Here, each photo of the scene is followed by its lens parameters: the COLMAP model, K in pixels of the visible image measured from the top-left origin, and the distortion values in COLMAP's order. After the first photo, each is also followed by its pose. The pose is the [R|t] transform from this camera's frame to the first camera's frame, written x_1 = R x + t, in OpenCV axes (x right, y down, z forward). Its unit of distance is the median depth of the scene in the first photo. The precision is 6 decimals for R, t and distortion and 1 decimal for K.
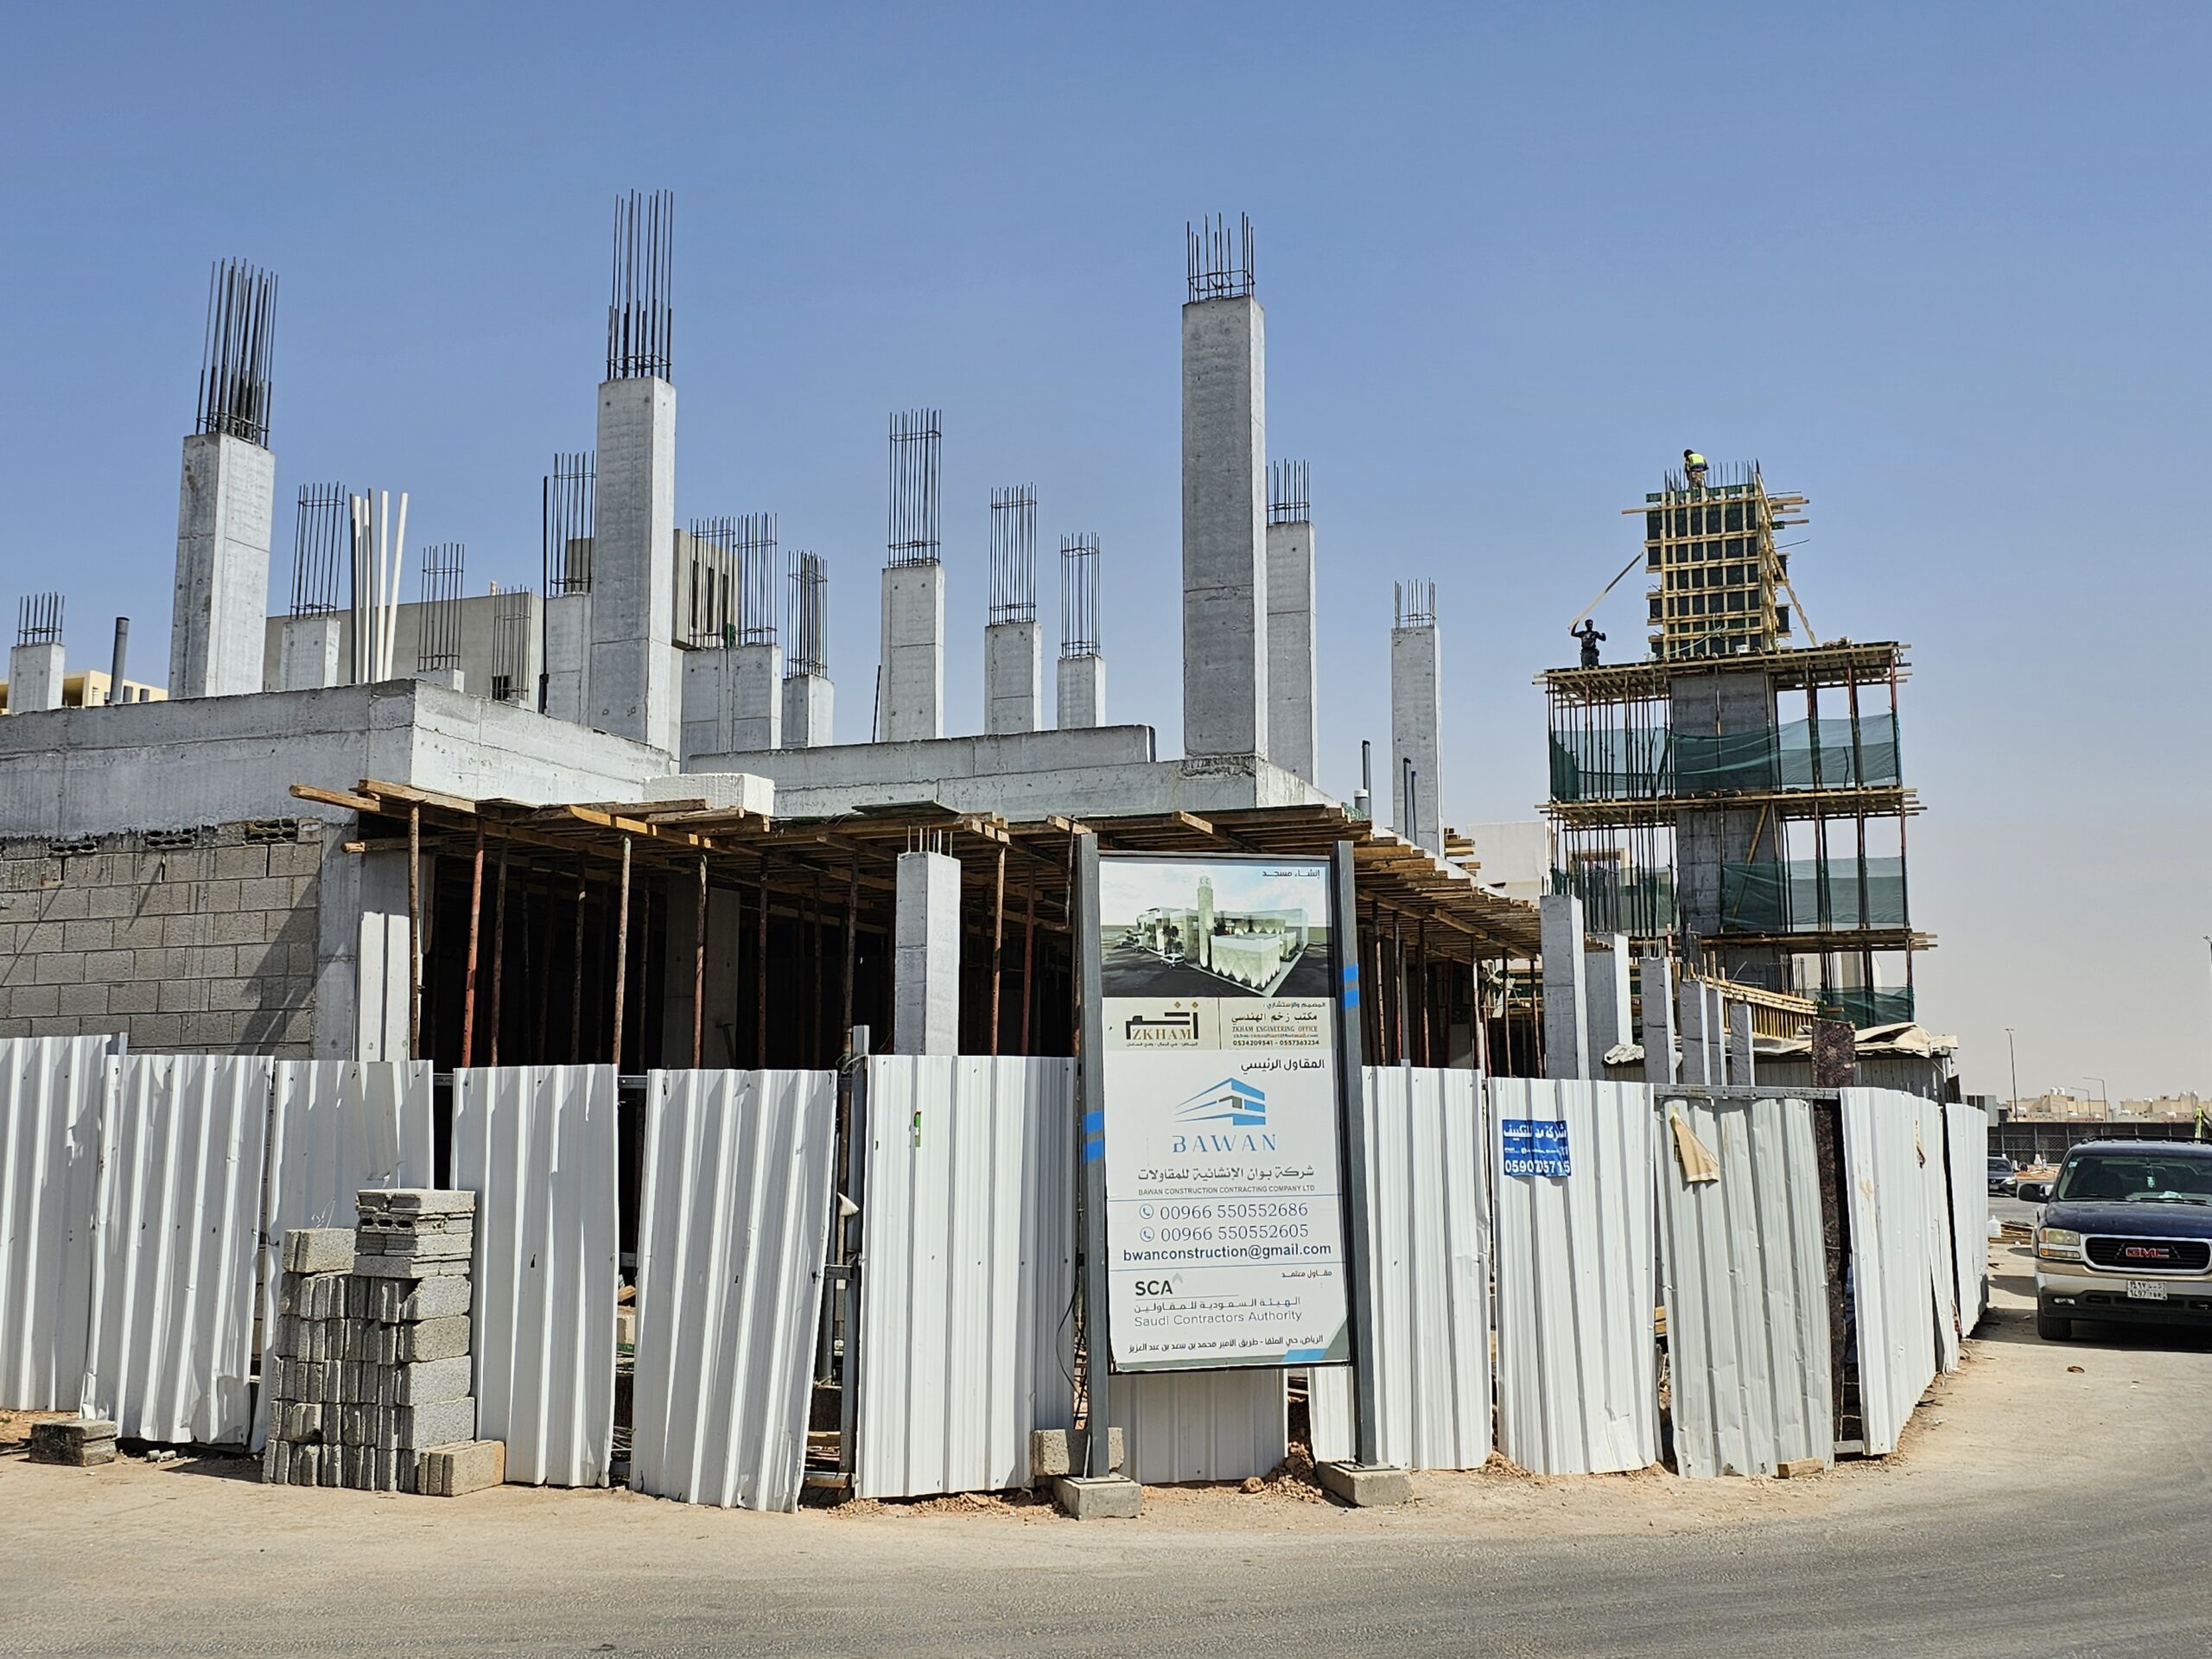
lens RADIAL K [[2281.4, 0, 1114.6], [0, 2281.4, 789.6], [0, 0, 1]] dist [0.267228, -0.923447]
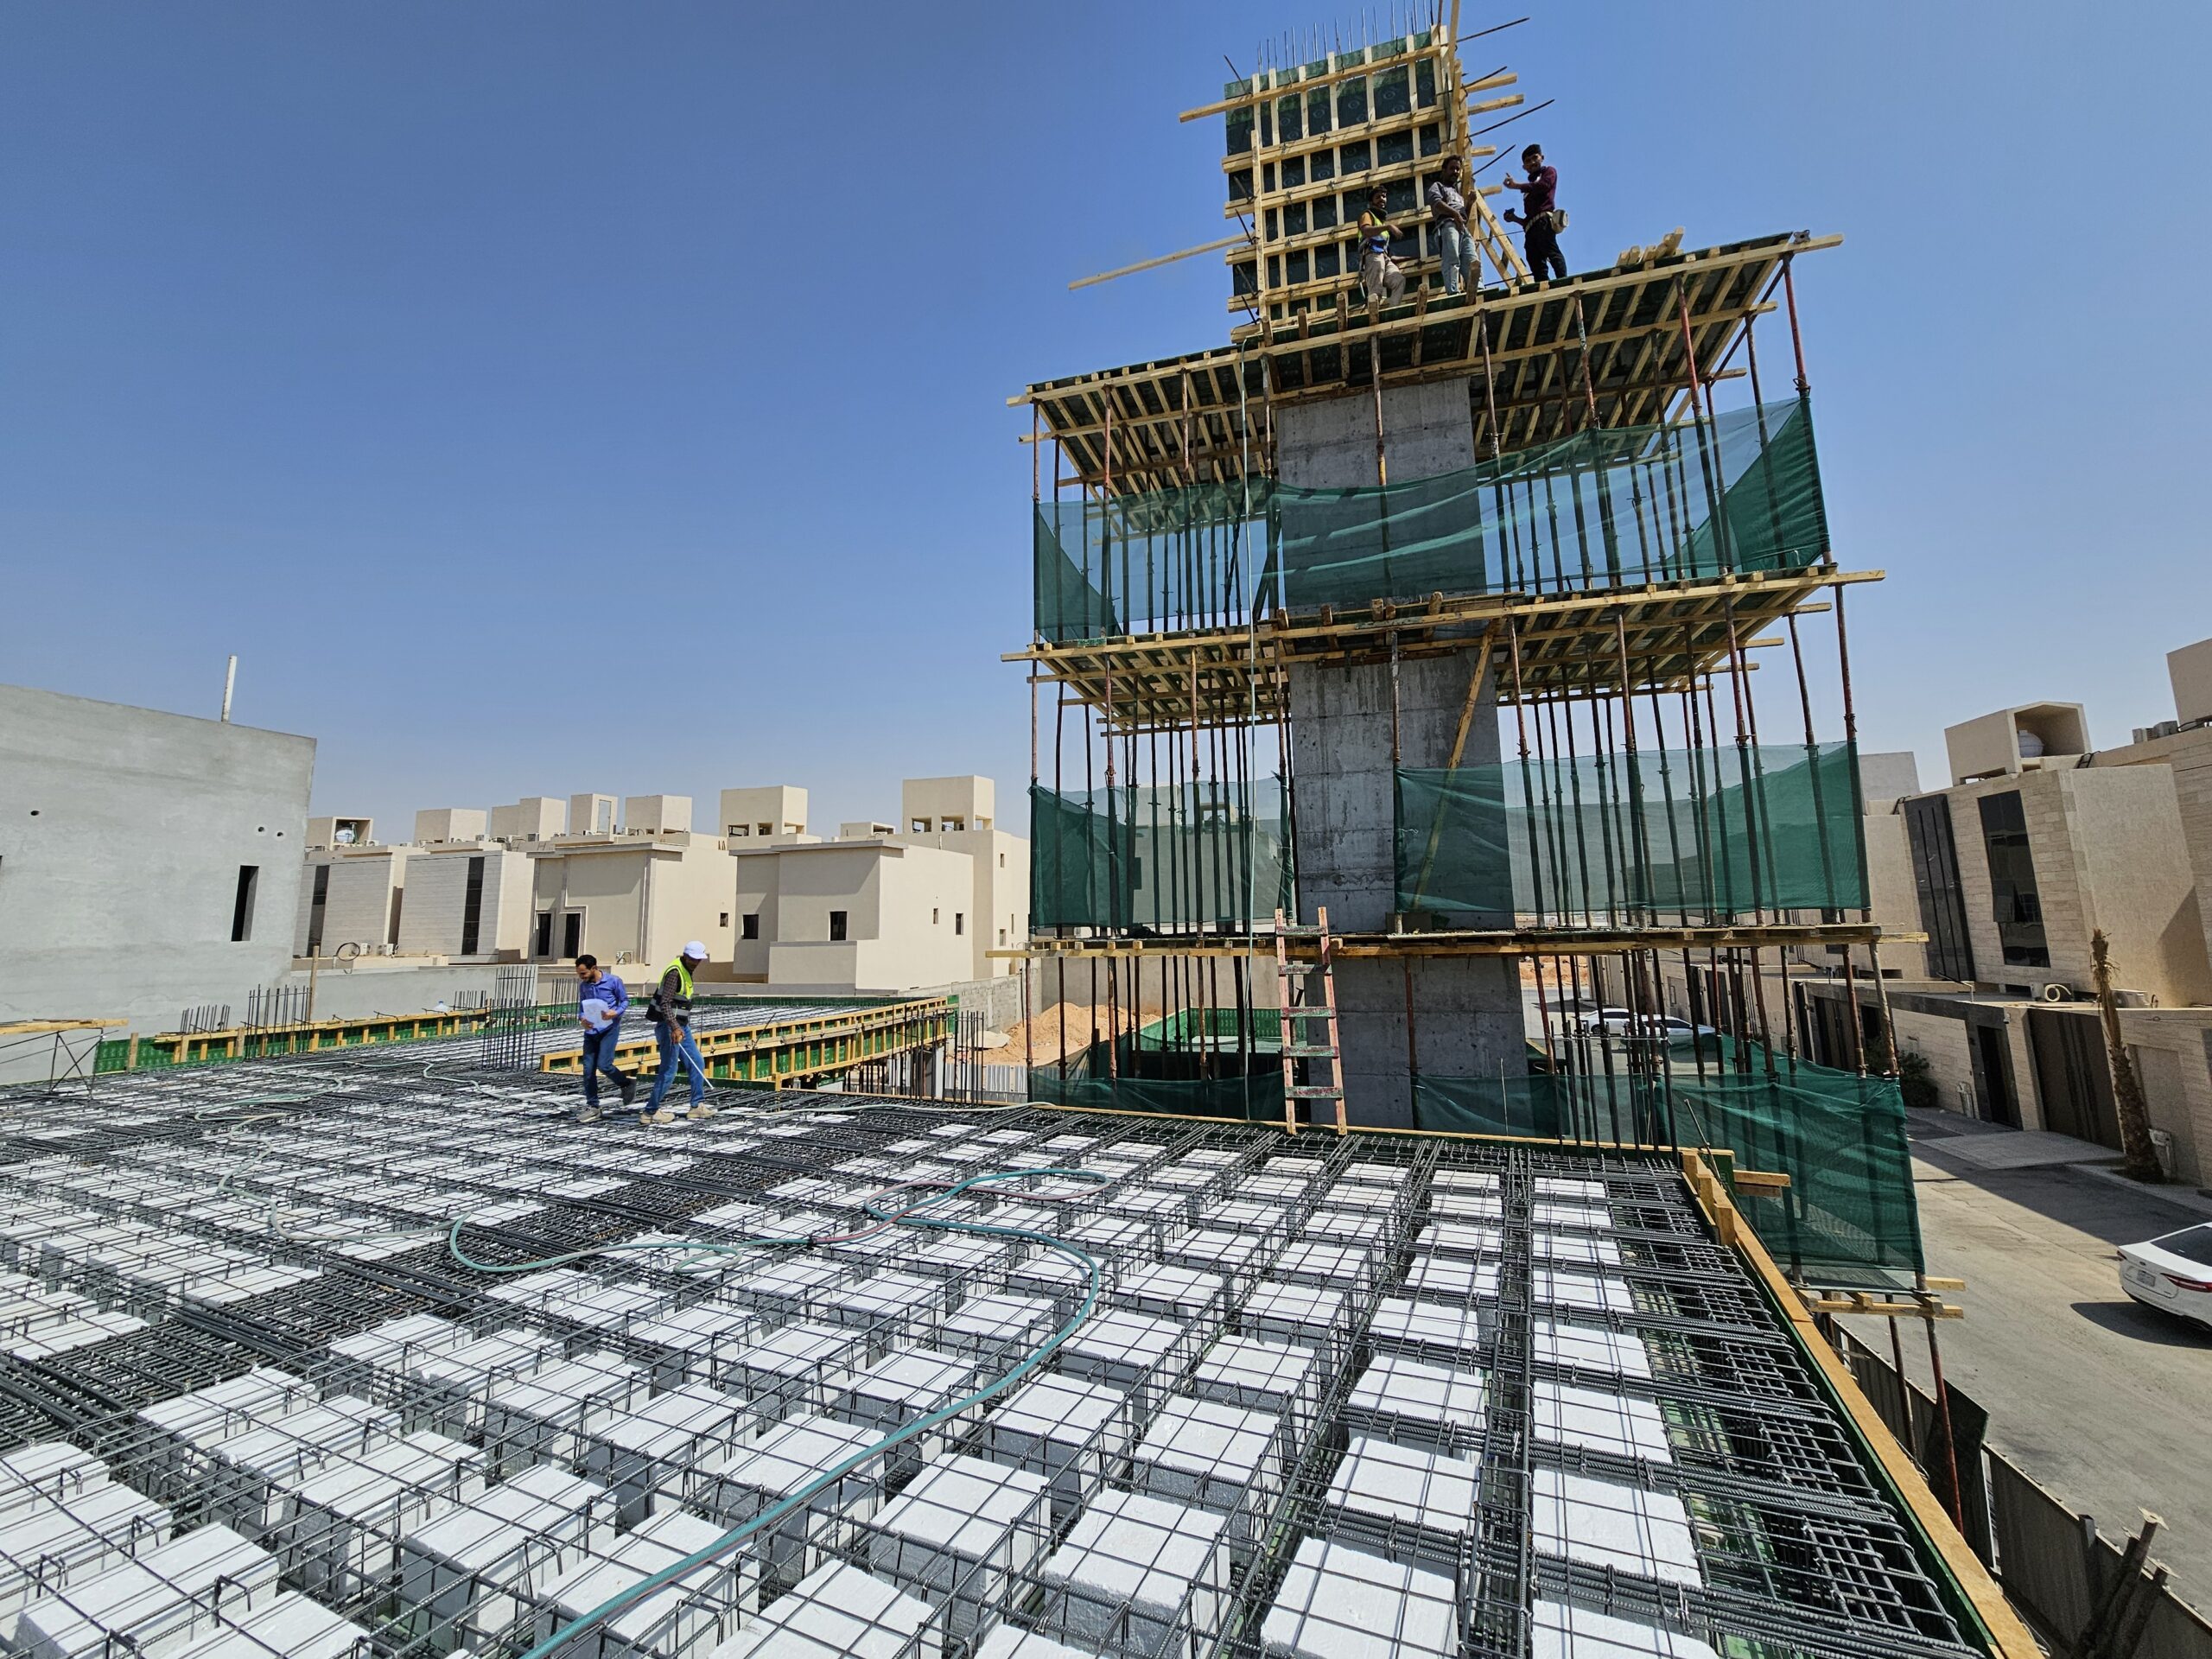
lens RADIAL K [[905.2, 0, 1109.4], [0, 905.2, 784.6], [0, 0, 1]] dist [-0.001564, 0.000105]
pose [[0.996719, -0.006296, 0.080690, 0.710956], [0.006482, 0.999977, -0.002042, 0.127368], [-0.080676, 0.002558, 0.996737, 3.045196]]
